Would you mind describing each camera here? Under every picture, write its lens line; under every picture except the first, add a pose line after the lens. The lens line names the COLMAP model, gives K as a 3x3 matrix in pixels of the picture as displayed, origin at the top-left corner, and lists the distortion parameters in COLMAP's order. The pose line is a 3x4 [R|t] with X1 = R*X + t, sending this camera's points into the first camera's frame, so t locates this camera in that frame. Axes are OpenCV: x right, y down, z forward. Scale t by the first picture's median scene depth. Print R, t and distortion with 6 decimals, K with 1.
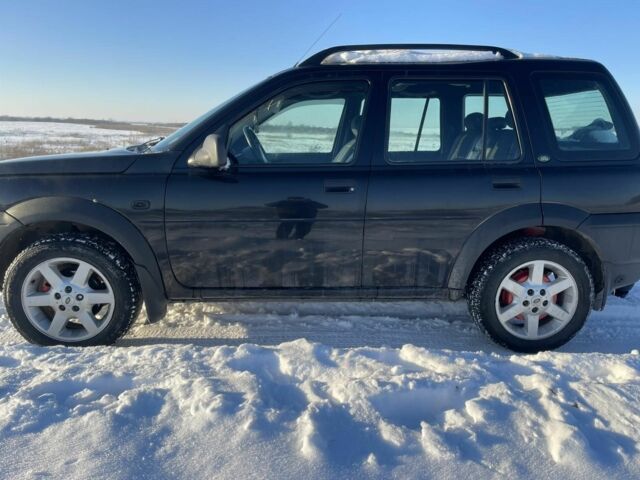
lens RADIAL K [[463.7, 0, 320.0], [0, 463.7, 240.0], [0, 0, 1]] dist [0.022156, -0.008528]
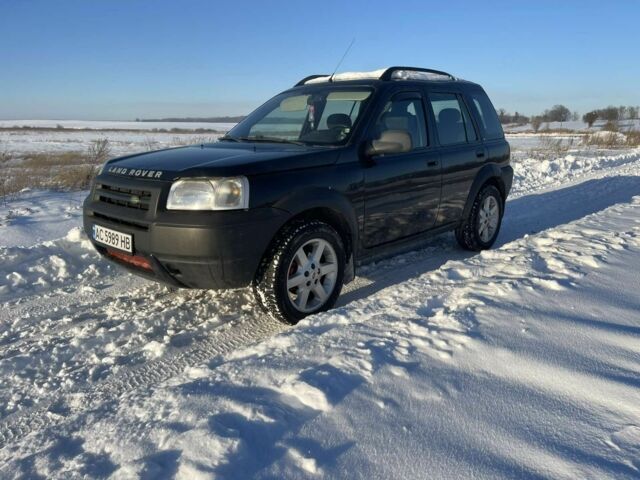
lens RADIAL K [[463.7, 0, 320.0], [0, 463.7, 240.0], [0, 0, 1]] dist [0.022156, -0.008528]
pose [[0.746799, -0.179227, 0.640444, -1.152971], [0.181664, 0.981353, 0.062798, -0.025687], [-0.639757, 0.069449, 0.765433, 0.089488]]
